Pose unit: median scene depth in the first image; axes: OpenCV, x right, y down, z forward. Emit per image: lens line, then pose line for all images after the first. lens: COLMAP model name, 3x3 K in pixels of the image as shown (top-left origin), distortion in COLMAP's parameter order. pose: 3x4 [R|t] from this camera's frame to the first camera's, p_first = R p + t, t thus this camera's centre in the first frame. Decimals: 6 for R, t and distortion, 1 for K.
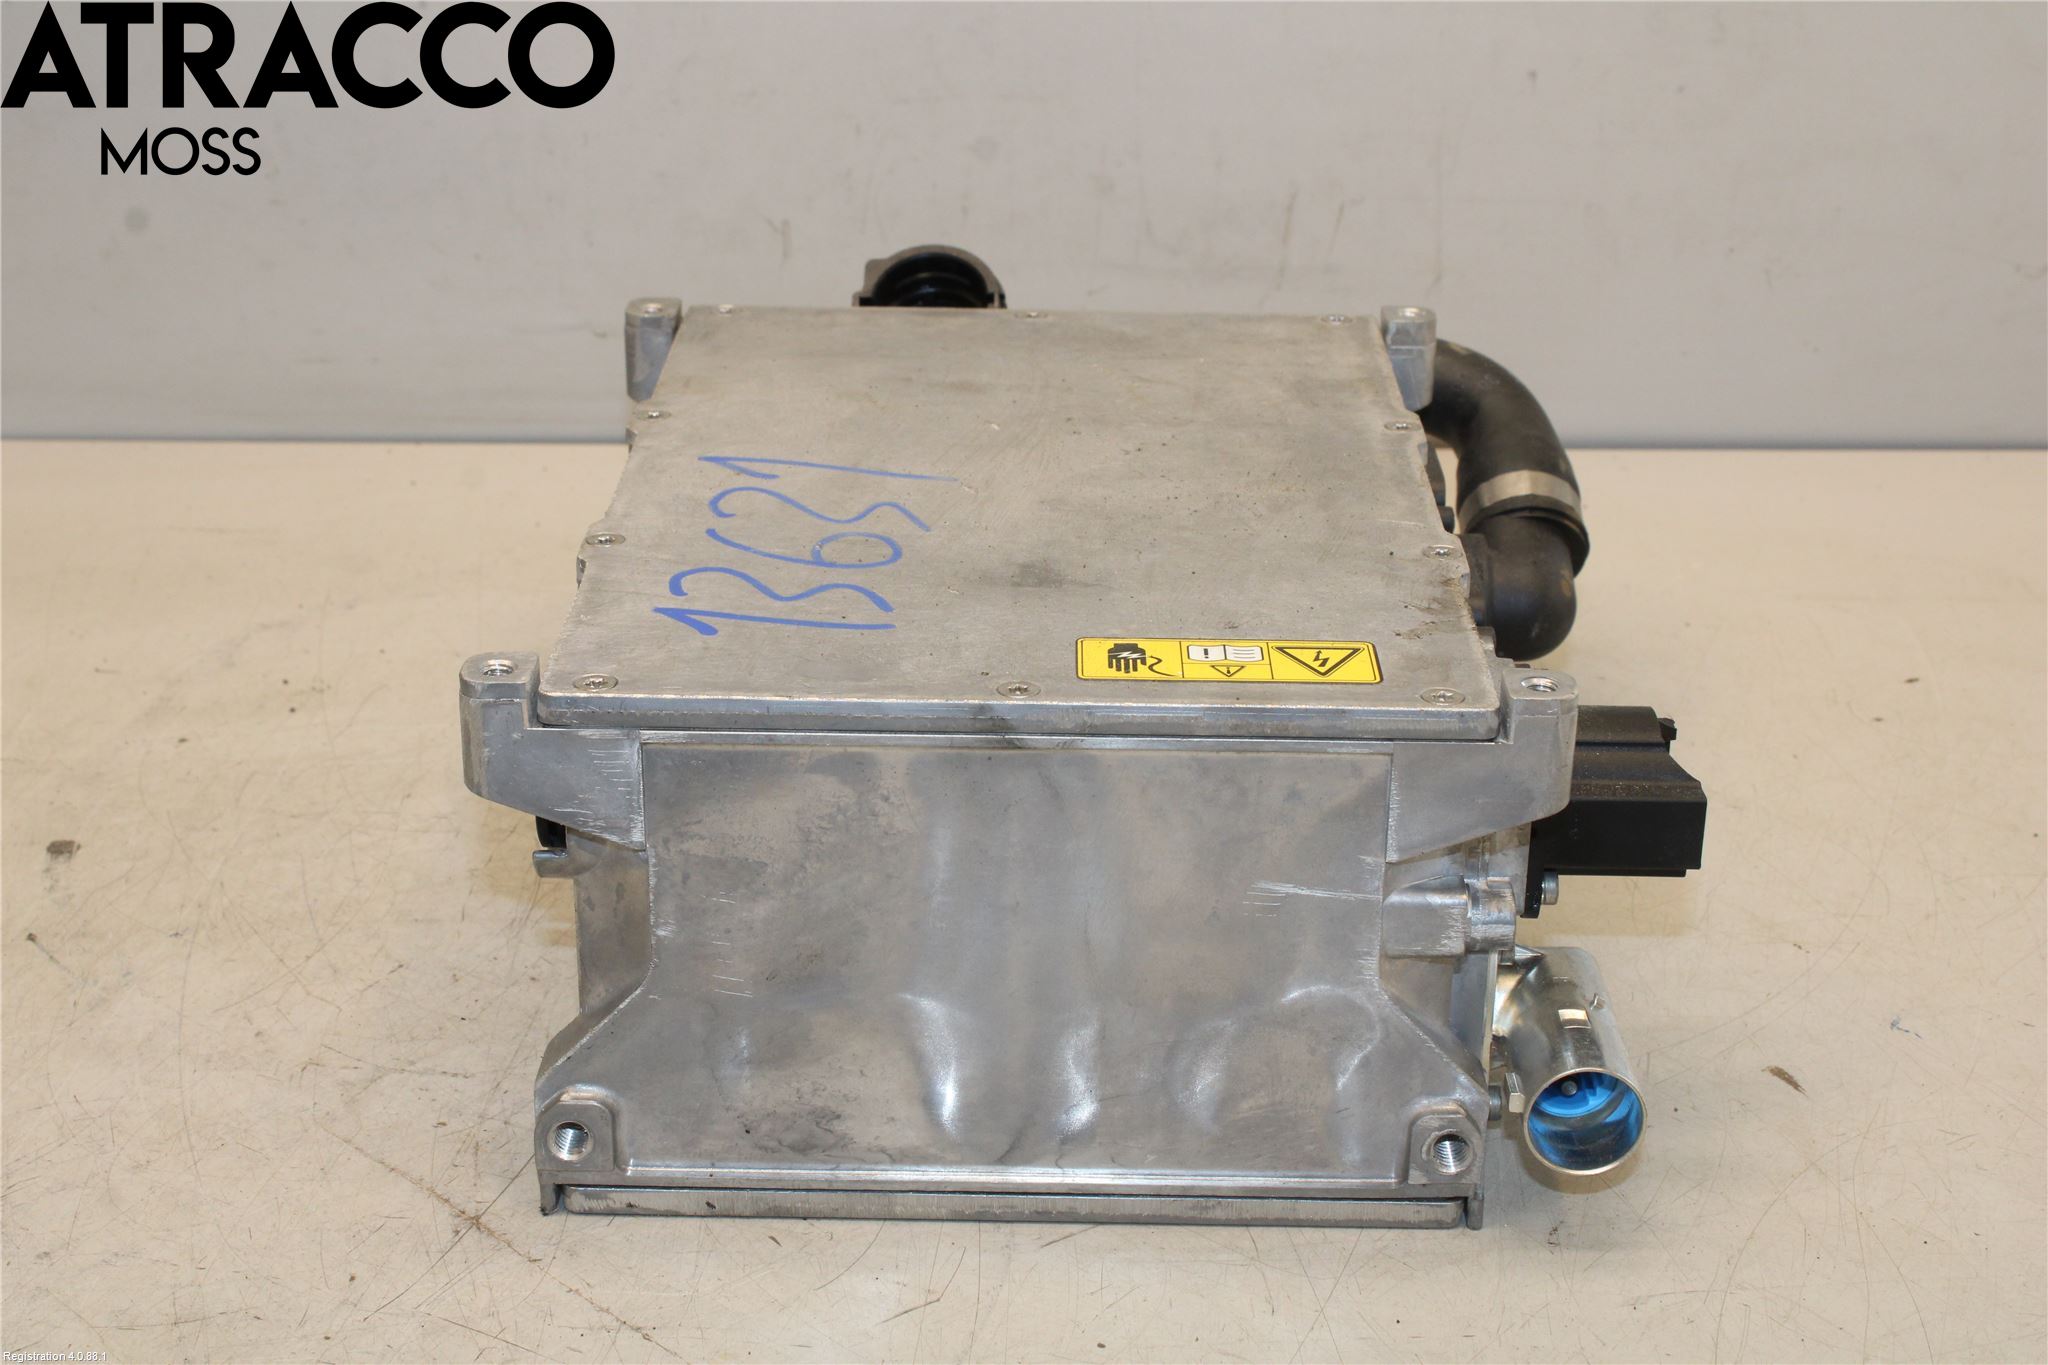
lens RADIAL K [[3151.3, 0, 1024.7], [0, 3151.3, 675.3], [0, 0, 1]] dist [0.036814, 0.000000]
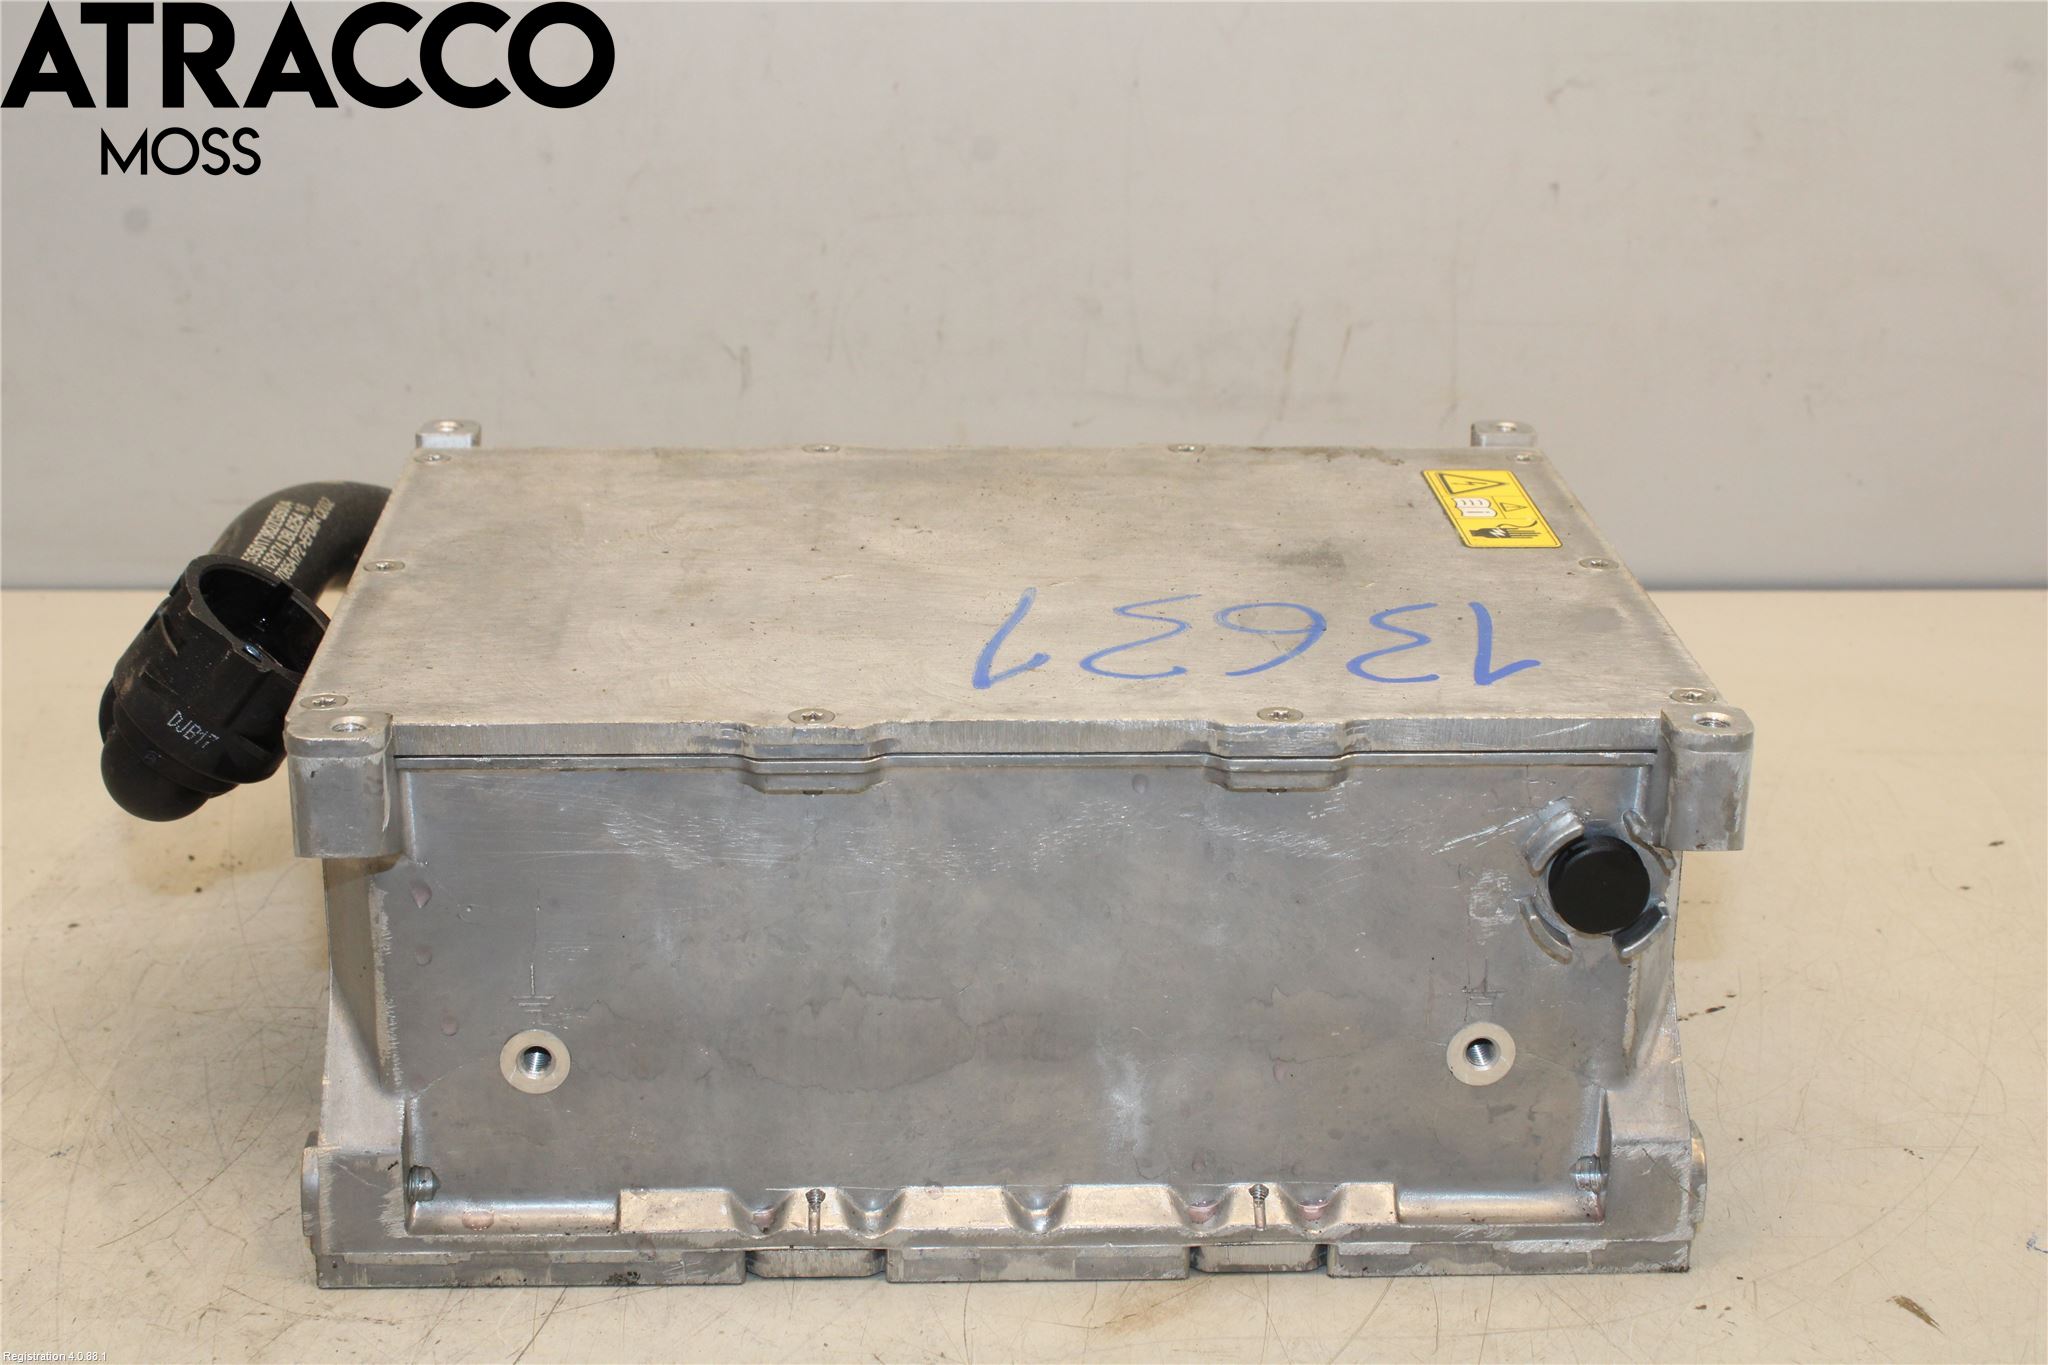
lens RADIAL K [[3151.3, 0, 1017.0], [0, 3151.3, 686.0], [0, 0, 1]] dist [0.036814, 0.000000]
pose [[0.999811, -0.005787, 0.018547, -0.018852], [0.006581, 0.999052, -0.043034, -0.007278], [-0.018280, 0.043148, 0.998901, 0.113118]]
